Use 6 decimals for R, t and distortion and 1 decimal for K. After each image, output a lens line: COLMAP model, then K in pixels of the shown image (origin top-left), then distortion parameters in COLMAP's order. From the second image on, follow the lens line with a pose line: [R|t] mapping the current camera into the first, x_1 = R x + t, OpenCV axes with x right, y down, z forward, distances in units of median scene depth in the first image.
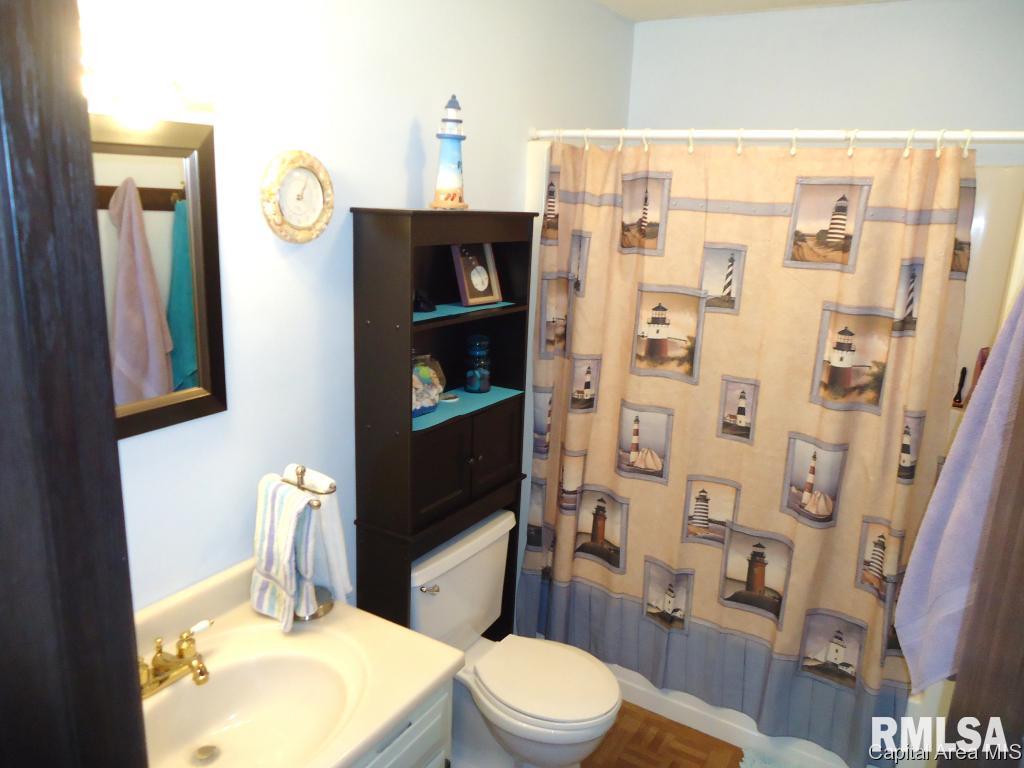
lens RADIAL K [[734.4, 0, 510.8], [0, 734.4, 383.6], [0, 0, 1]] dist [-0.033964, 0.007375]
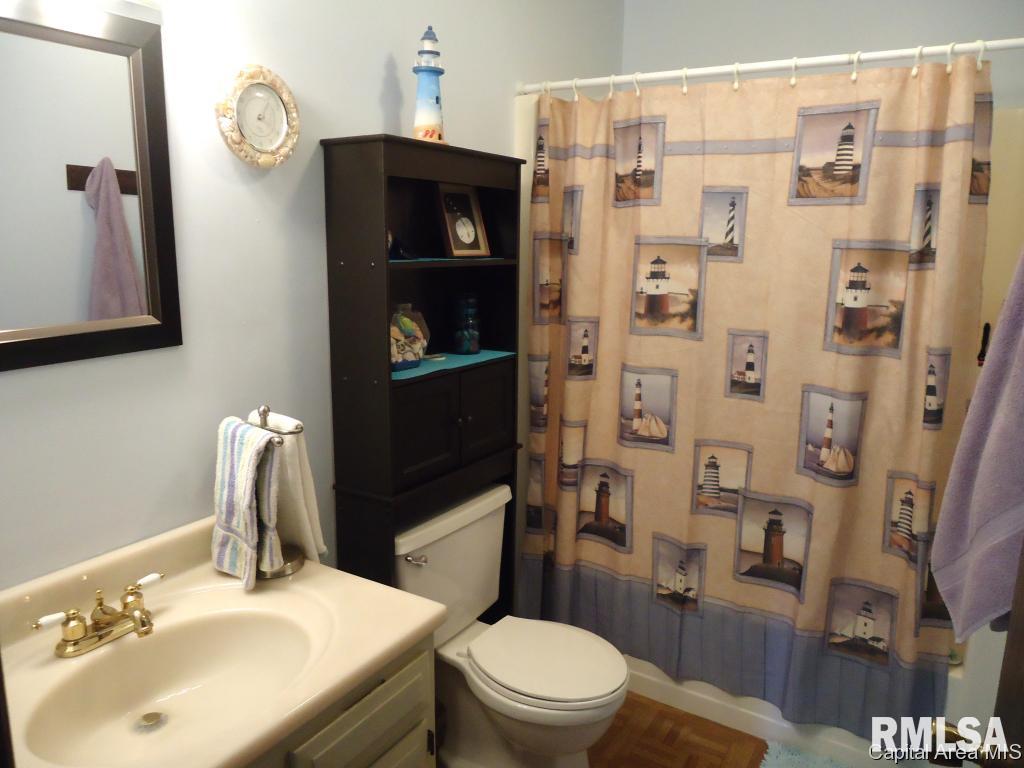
lens RADIAL K [[734.4, 0, 512.4], [0, 734.4, 385.1], [0, 0, 1]] dist [-0.033964, 0.007375]
pose [[0.999594, -0.026131, -0.011349, 0.024602], [0.025579, 0.998600, -0.046299, 0.103927], [0.012543, 0.045990, 0.998863, 0.072953]]
